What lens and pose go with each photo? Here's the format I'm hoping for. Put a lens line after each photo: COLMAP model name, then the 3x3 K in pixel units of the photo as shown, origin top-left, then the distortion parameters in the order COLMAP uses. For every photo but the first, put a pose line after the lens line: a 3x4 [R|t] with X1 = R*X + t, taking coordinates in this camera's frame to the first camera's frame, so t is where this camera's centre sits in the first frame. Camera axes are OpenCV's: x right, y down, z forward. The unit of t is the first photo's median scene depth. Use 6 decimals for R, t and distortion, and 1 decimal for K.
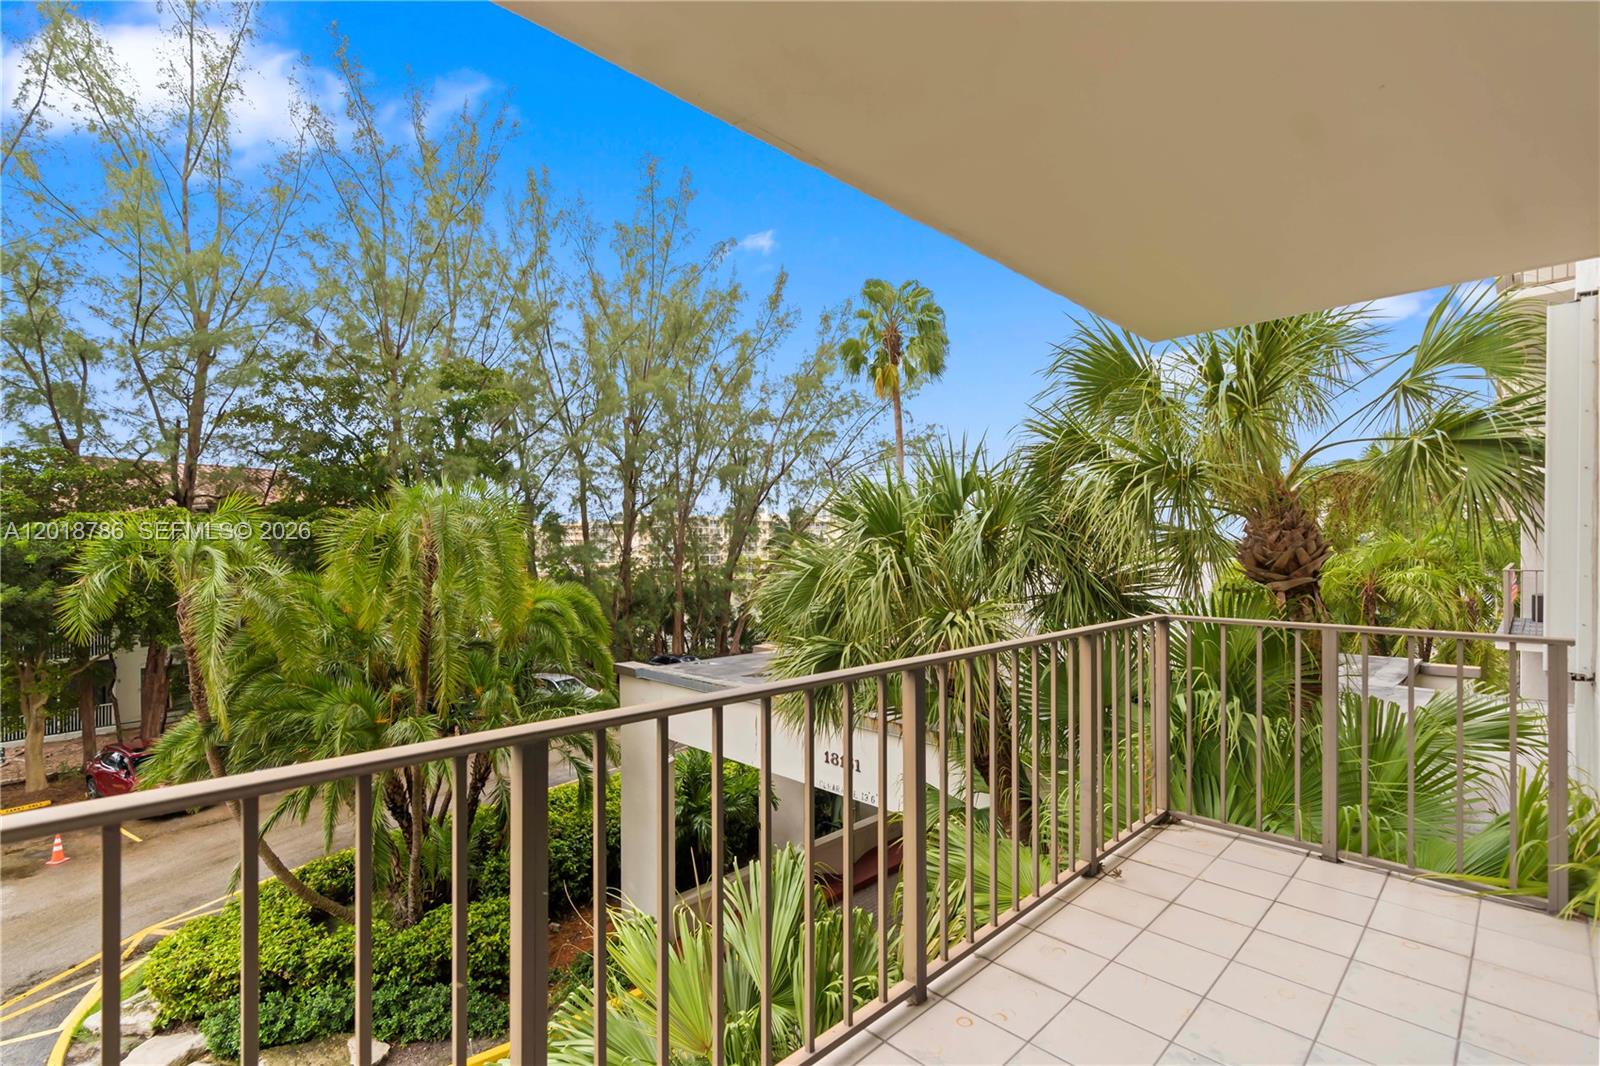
lens RADIAL K [[730.9, 0, 799.1], [0, 730.9, 547.4], [0, 0, 1]] dist [-0.001326, 0.000649]
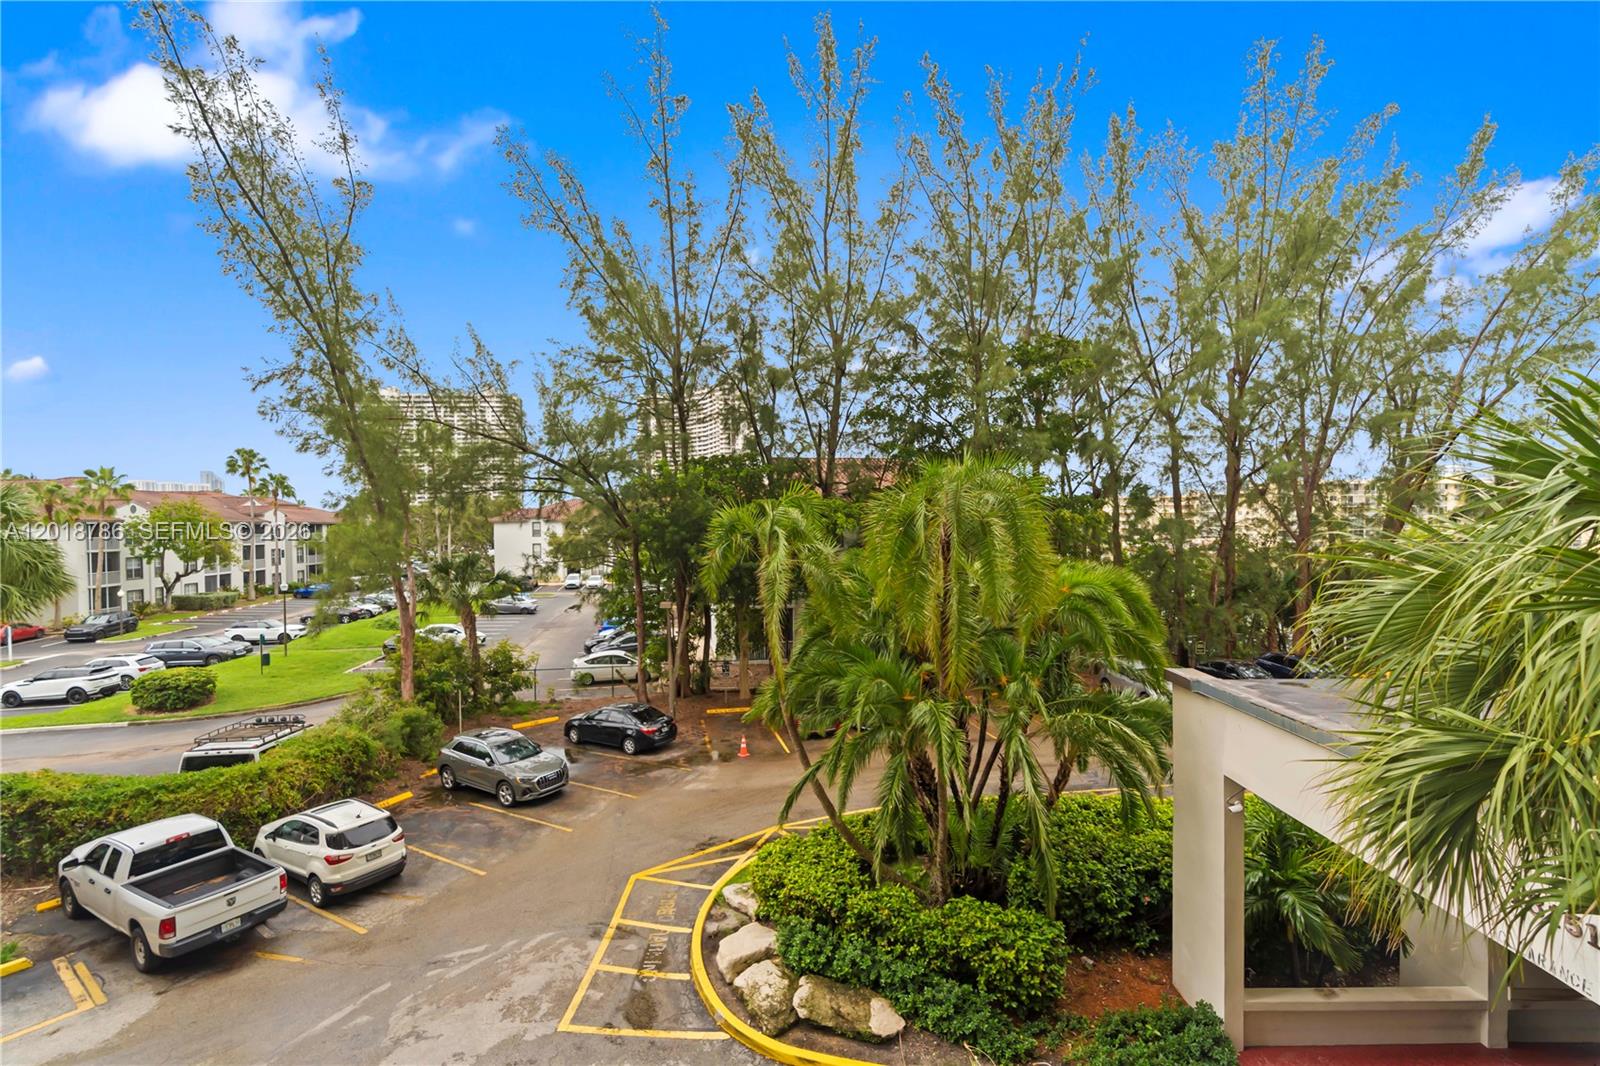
lens RADIAL K [[724.2, 0, 806.6], [0, 724.2, 536.3], [0, 0, 1]] dist [-0.004861, 0.001464]
pose [[0.708649, 0.008132, -0.705514, 0.016411], [0.006741, 0.999810, 0.018294, -0.002542], [0.705529, -0.017720, 0.708460, 0.088183]]
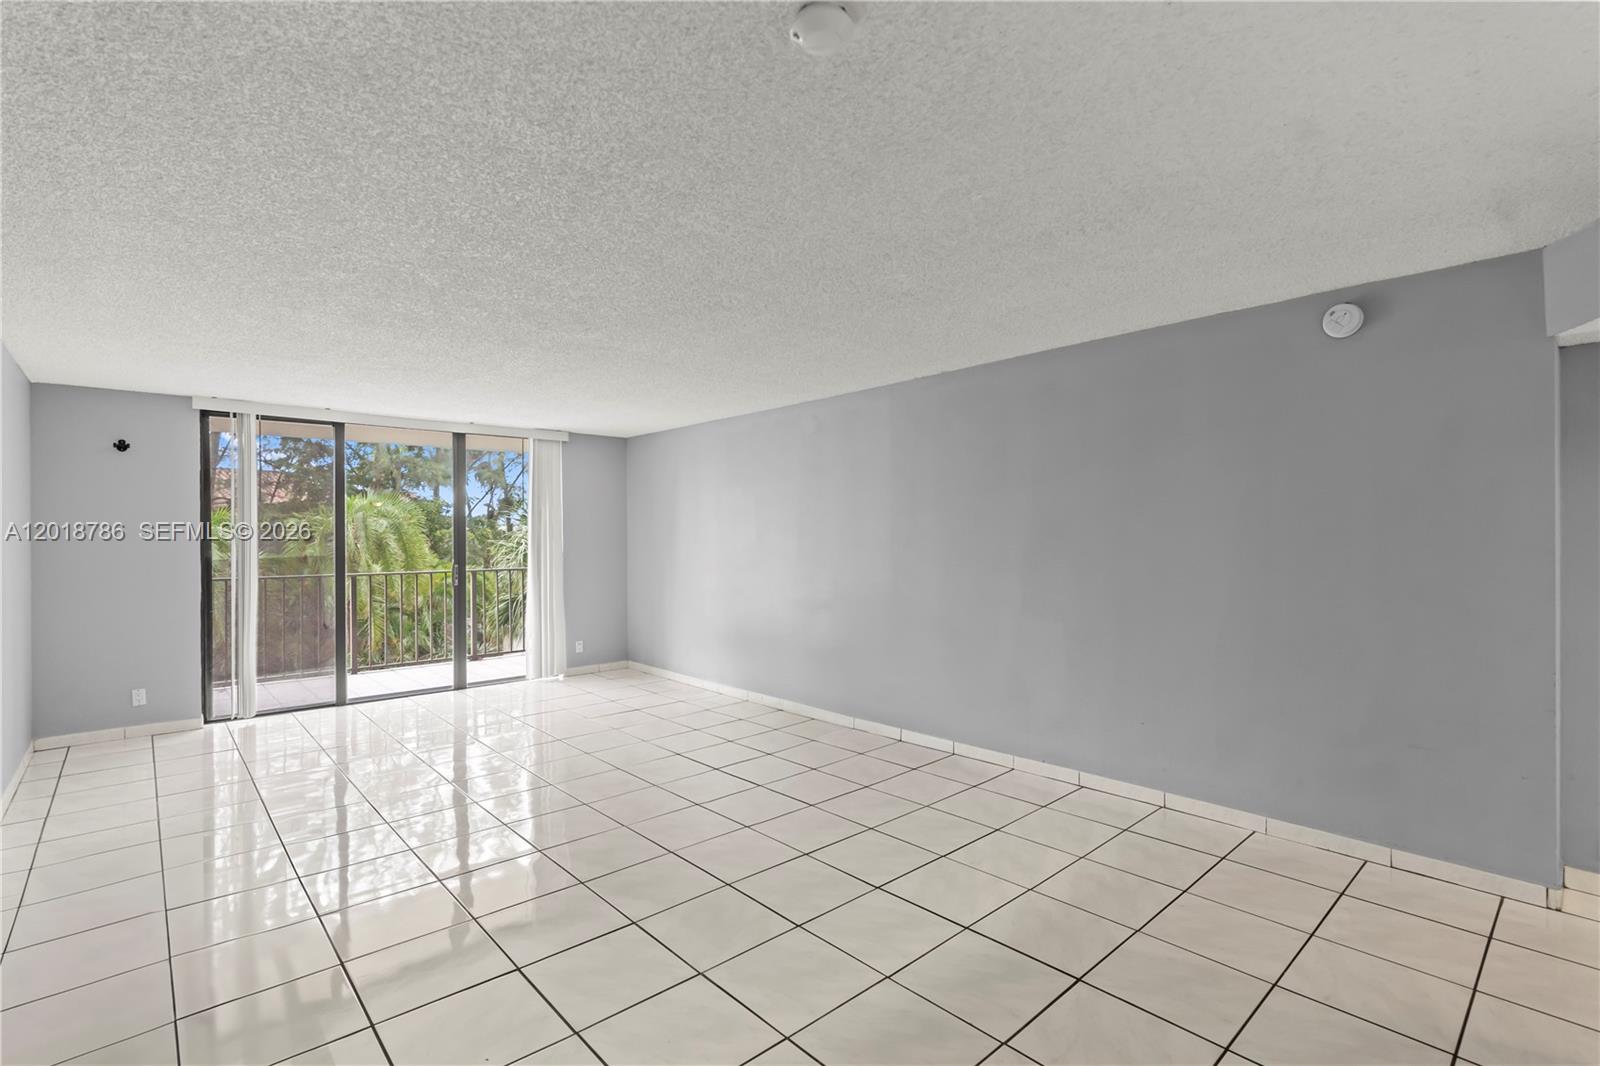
lens RADIAL K [[730.9, 0, 799.1], [0, 730.9, 547.4], [0, 0, 1]] dist [-0.001326, 0.000649]
pose [[0.999413, -0.002182, -0.034196, 0.199288], [0.002664, 0.999898, 0.014047, -0.001743], [0.034161, -0.014129, 0.999316, -0.197212]]
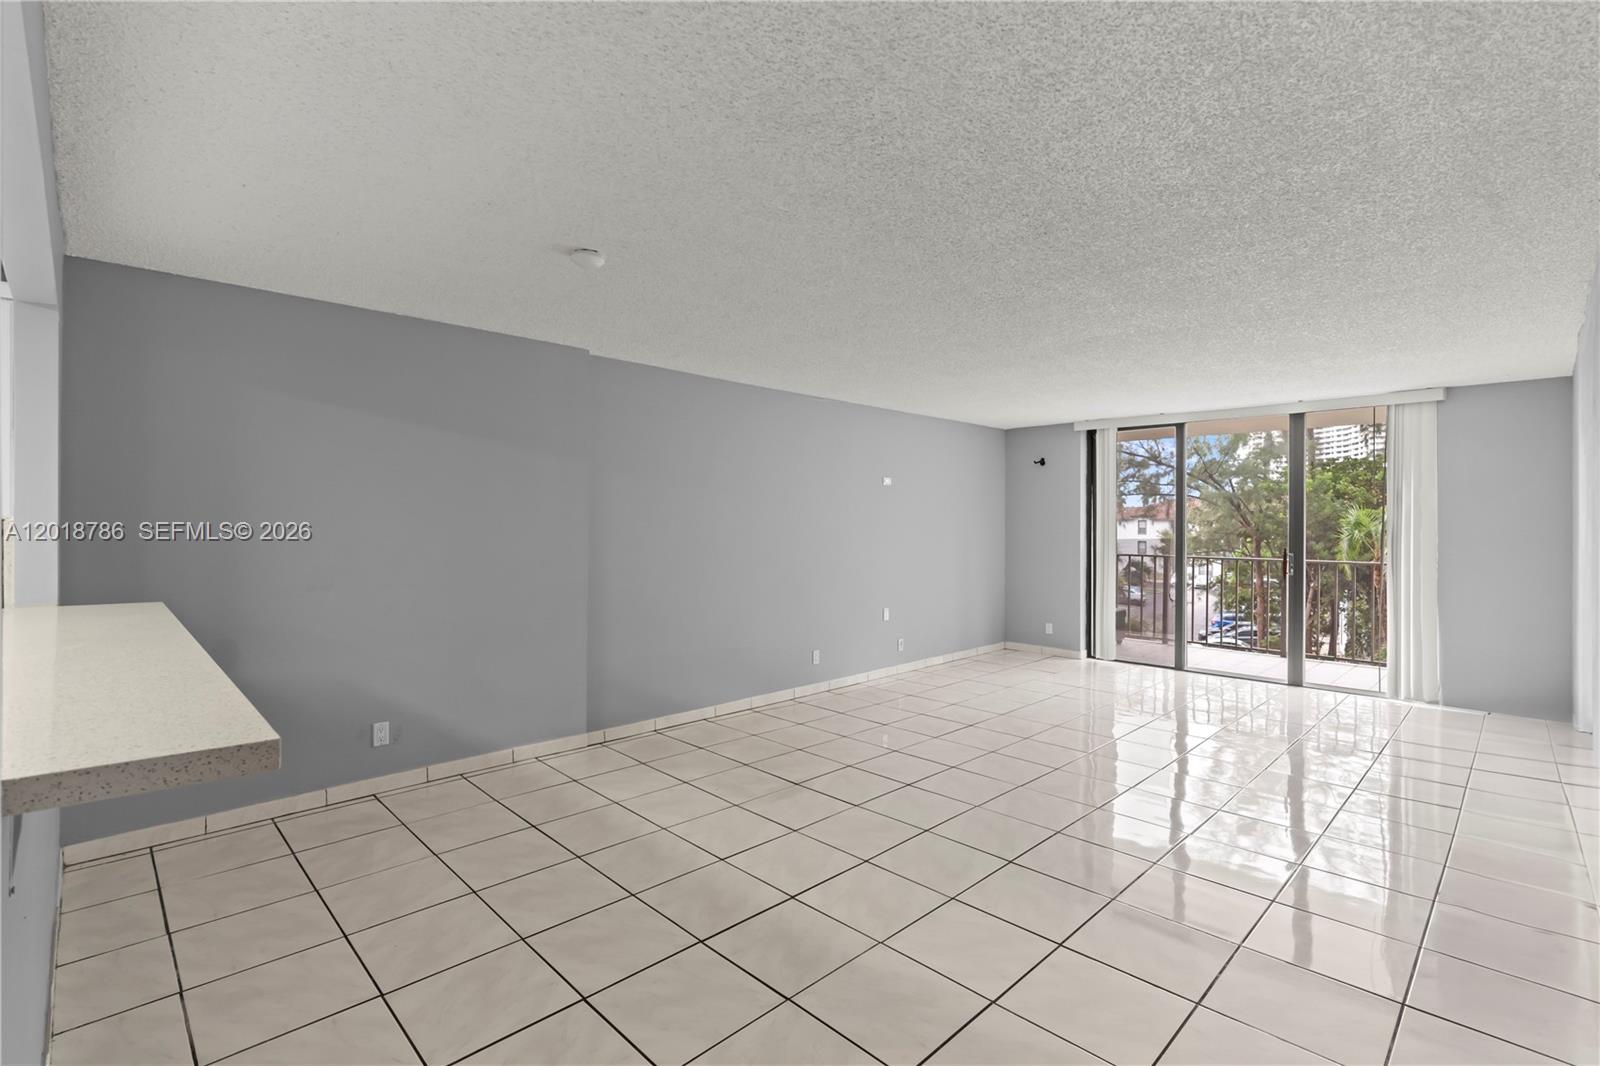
lens RADIAL K [[735.9, 0, 807.2], [0, 735.9, 522.0], [0, 0, 1]] dist [-0.002293, 0.000101]
pose [[0.014632, 0.002313, -0.999890, 0.309239], [-0.008333, 0.999963, 0.002191, -0.001975], [0.999858, 0.008300, 0.014650, -0.110607]]
